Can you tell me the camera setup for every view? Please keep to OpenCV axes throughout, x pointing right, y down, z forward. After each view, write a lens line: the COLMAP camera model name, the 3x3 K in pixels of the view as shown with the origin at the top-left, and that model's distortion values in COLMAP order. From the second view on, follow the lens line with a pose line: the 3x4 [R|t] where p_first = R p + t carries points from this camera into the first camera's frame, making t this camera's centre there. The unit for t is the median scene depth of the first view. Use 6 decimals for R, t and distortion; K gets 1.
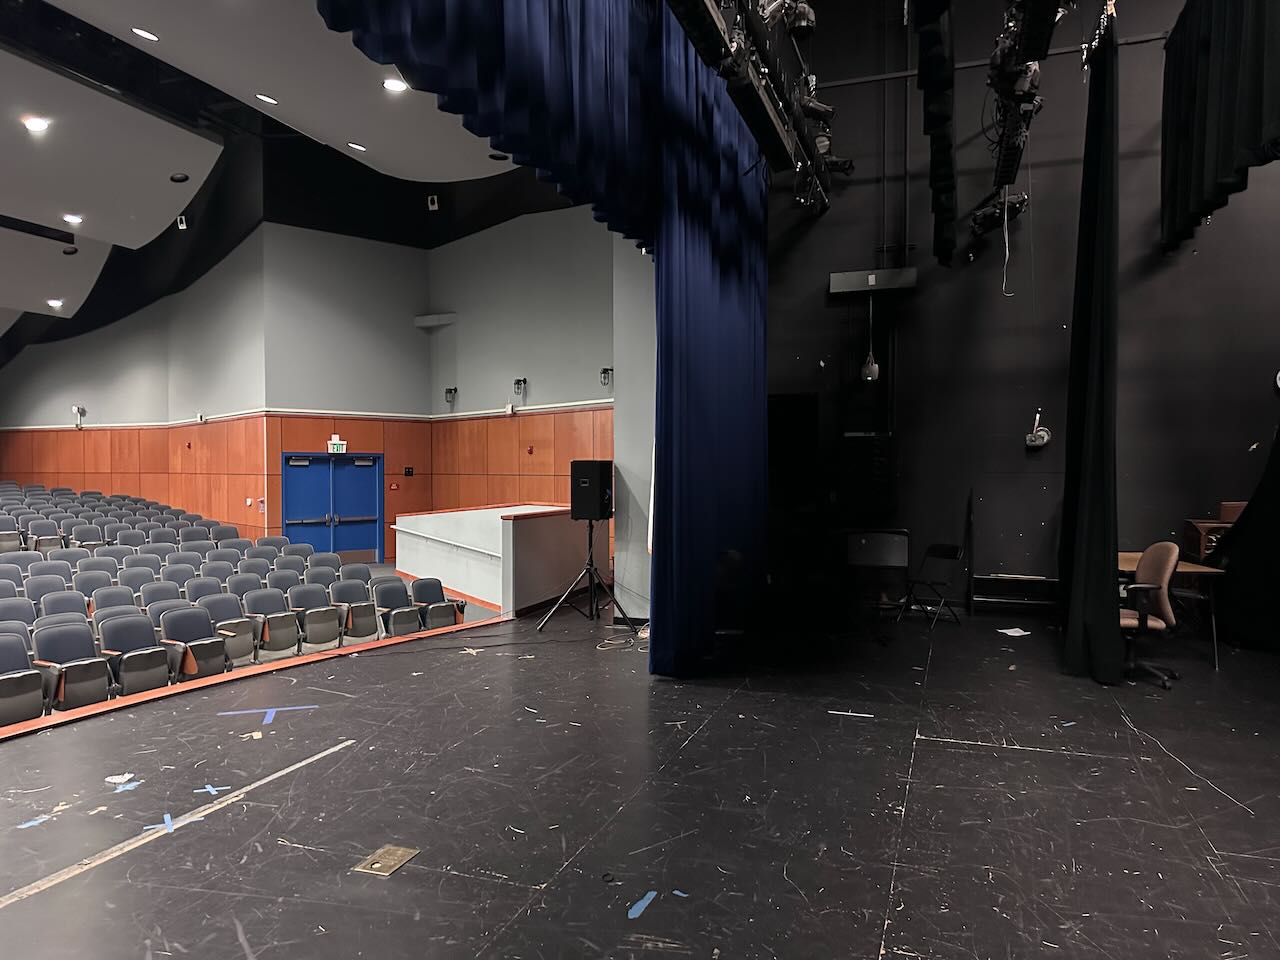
lens RADIAL K [[895.9, 0, 637.2], [0, 895.9, 482.7], [0, 0, 1]] dist [0.063231, -0.069487]
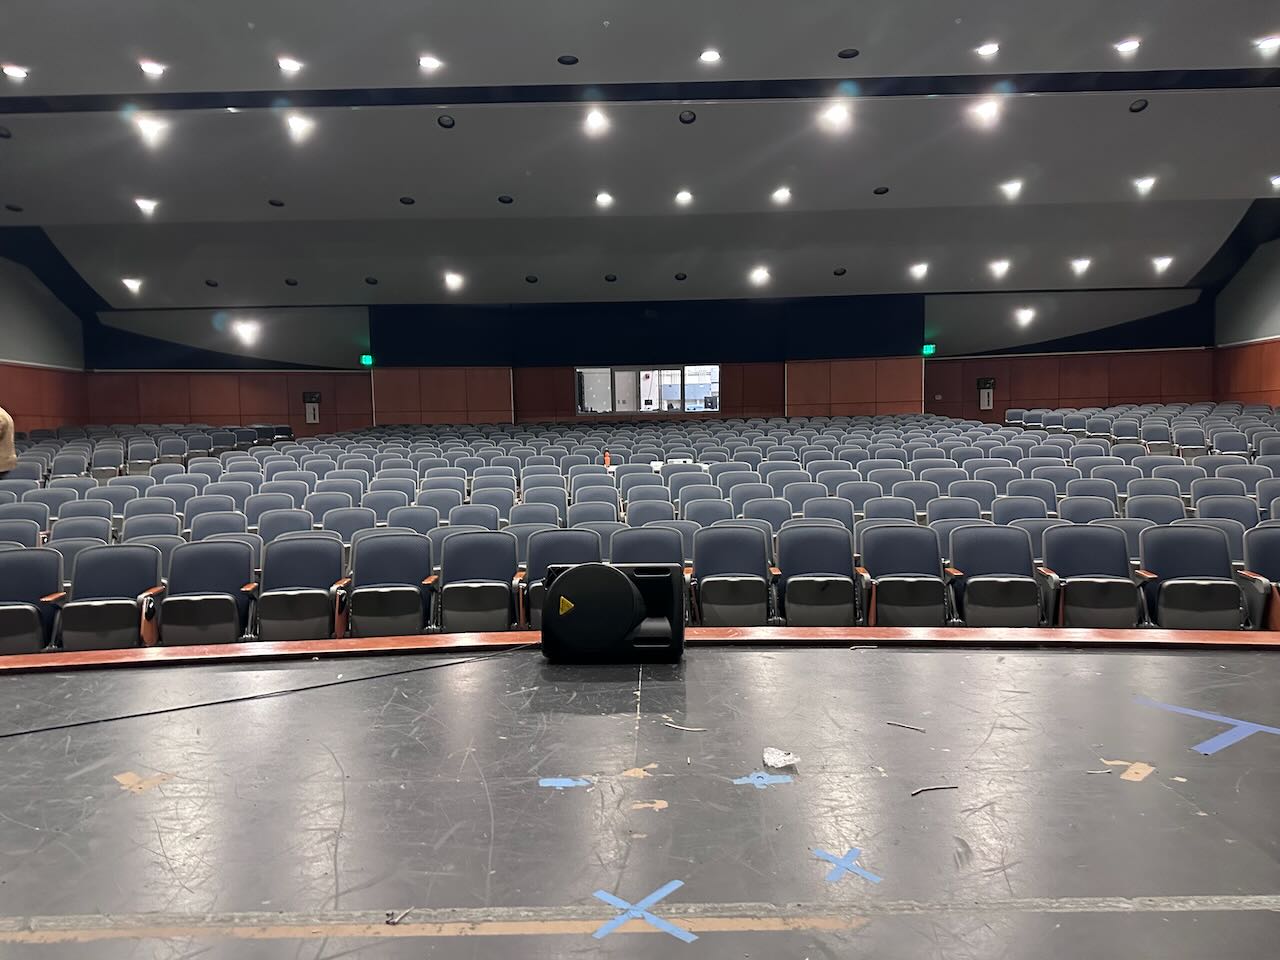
lens RADIAL K [[895.9, 0, 646.0], [0, 895.9, 476.2], [0, 0, 1]] dist [0.063231, -0.069487]
pose [[0.326200, 0.041825, -0.944375, -0.086311], [0.004470, 0.998941, 0.045785, 0.098299], [0.945290, -0.019156, 0.325668, 0.515644]]
